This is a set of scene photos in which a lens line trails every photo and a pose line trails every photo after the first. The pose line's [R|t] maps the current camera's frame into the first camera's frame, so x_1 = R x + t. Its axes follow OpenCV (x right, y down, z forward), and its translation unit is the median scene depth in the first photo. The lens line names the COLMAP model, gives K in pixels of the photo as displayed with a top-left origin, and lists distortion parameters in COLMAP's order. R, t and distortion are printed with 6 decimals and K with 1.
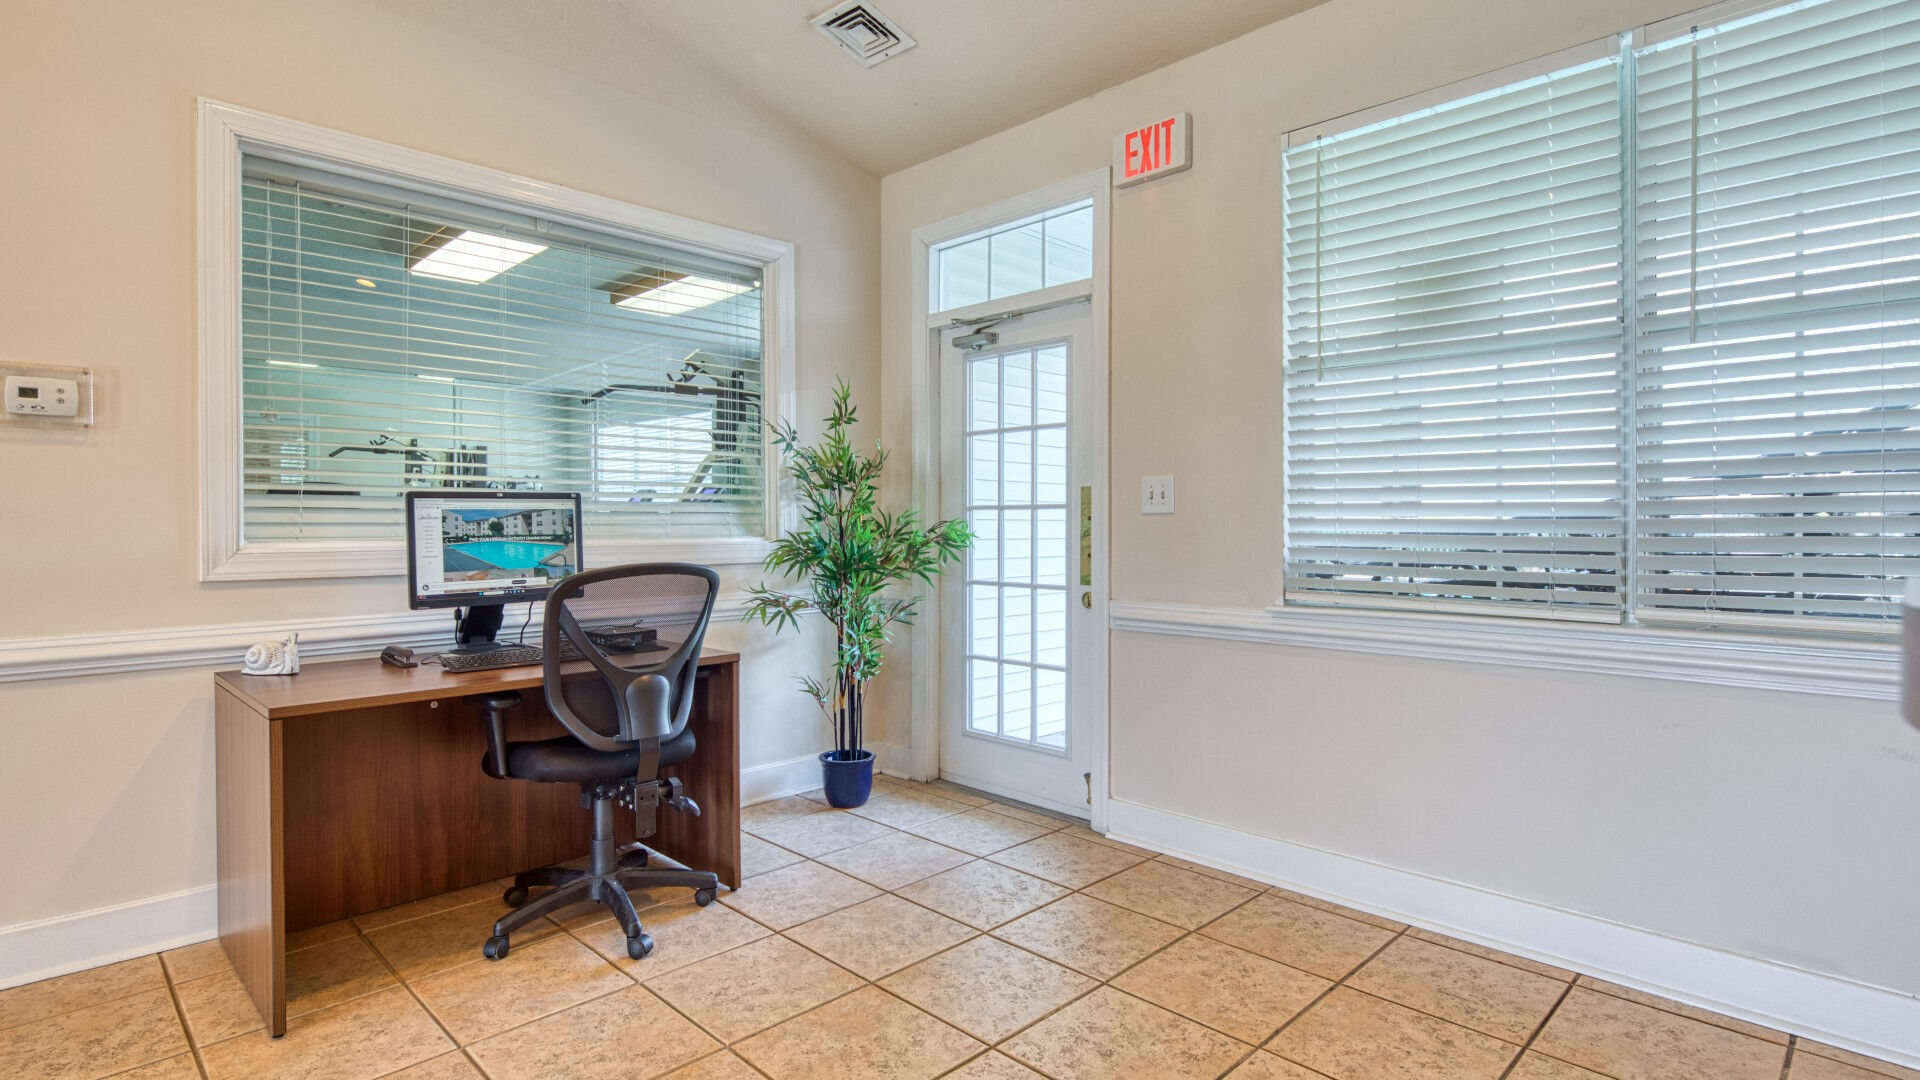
lens RADIAL K [[945.7, 0, 1004.0], [0, 945.7, 544.3], [0, 0, 1]] dist [0.017001, -0.008108]
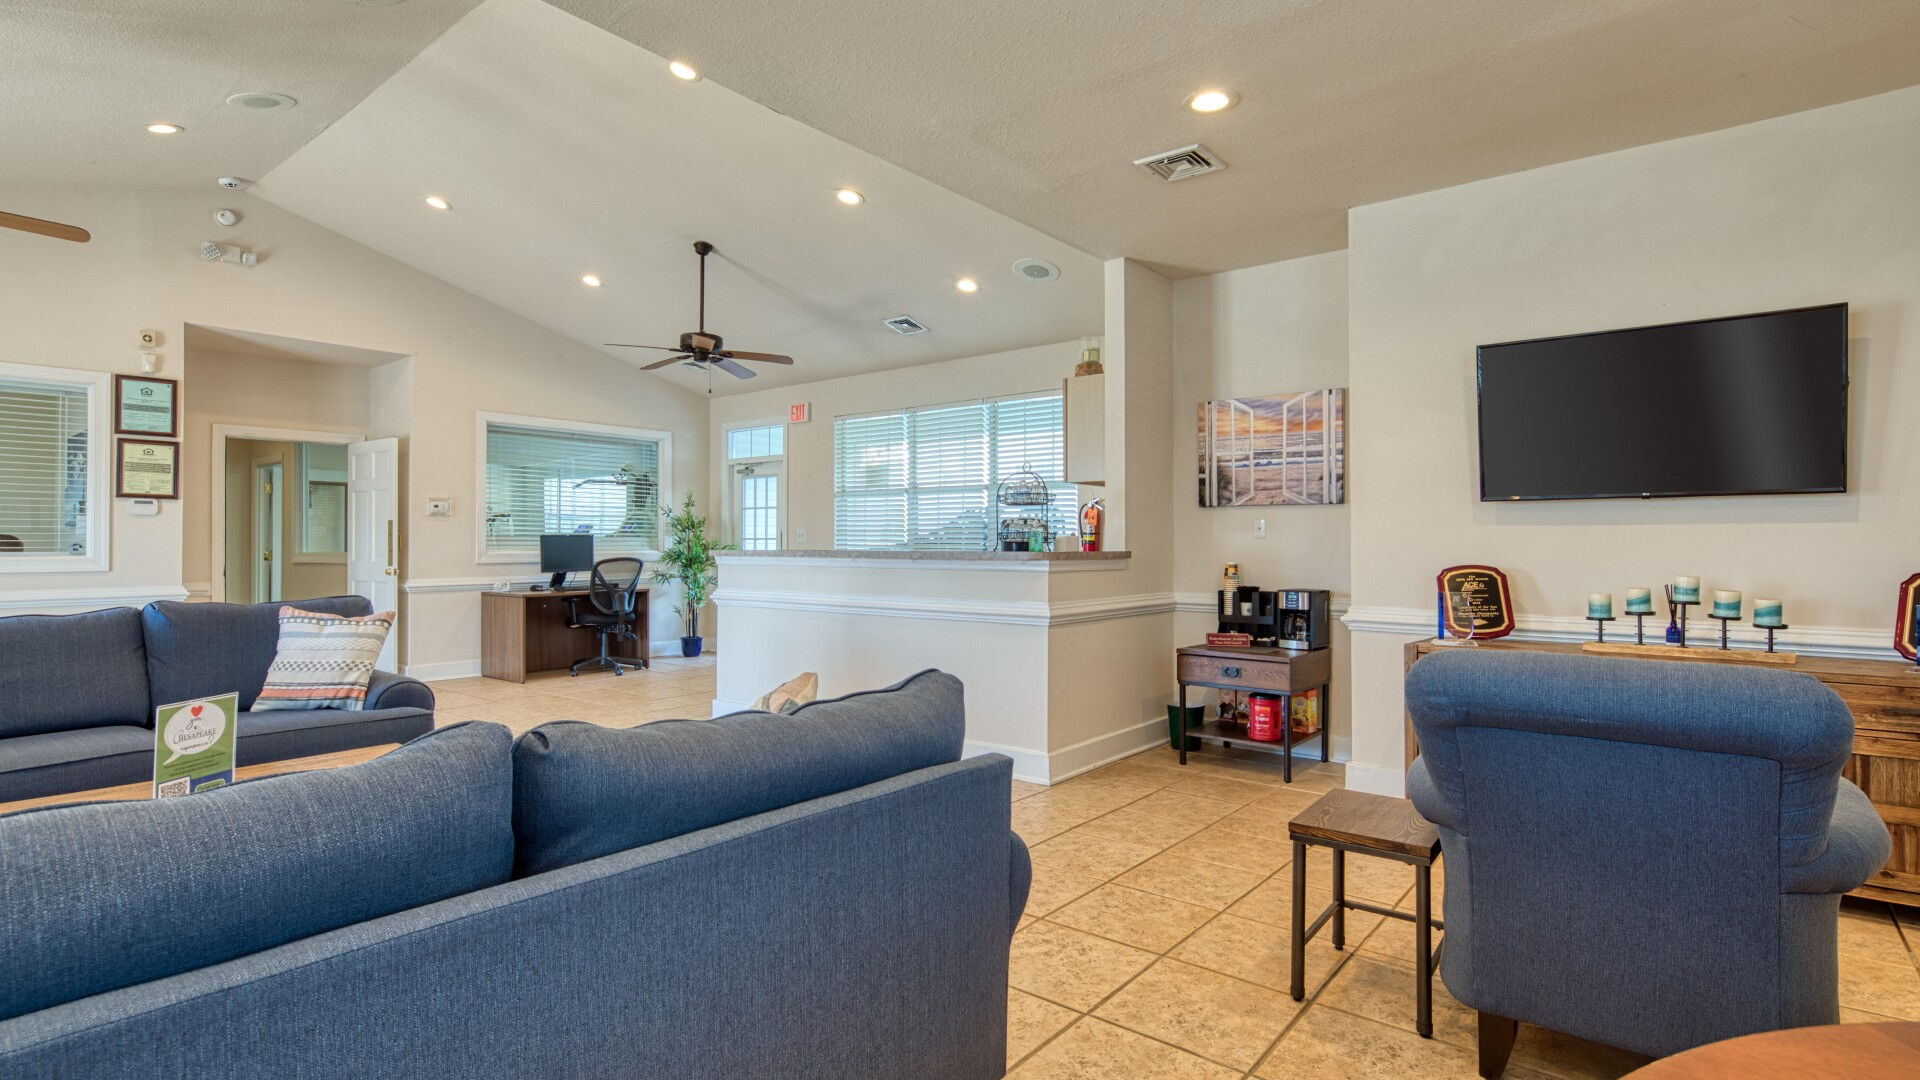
lens RADIAL K [[945.7, 0, 965.5], [0, 945.7, 538.2], [0, 0, 1]] dist [0.017001, -0.008108]
pose [[0.997271, 0.001254, 0.073811, 0.382882], [0.001656, 0.999224, -0.039349, 0.061300], [-0.073803, 0.039364, 0.996496, -1.600681]]
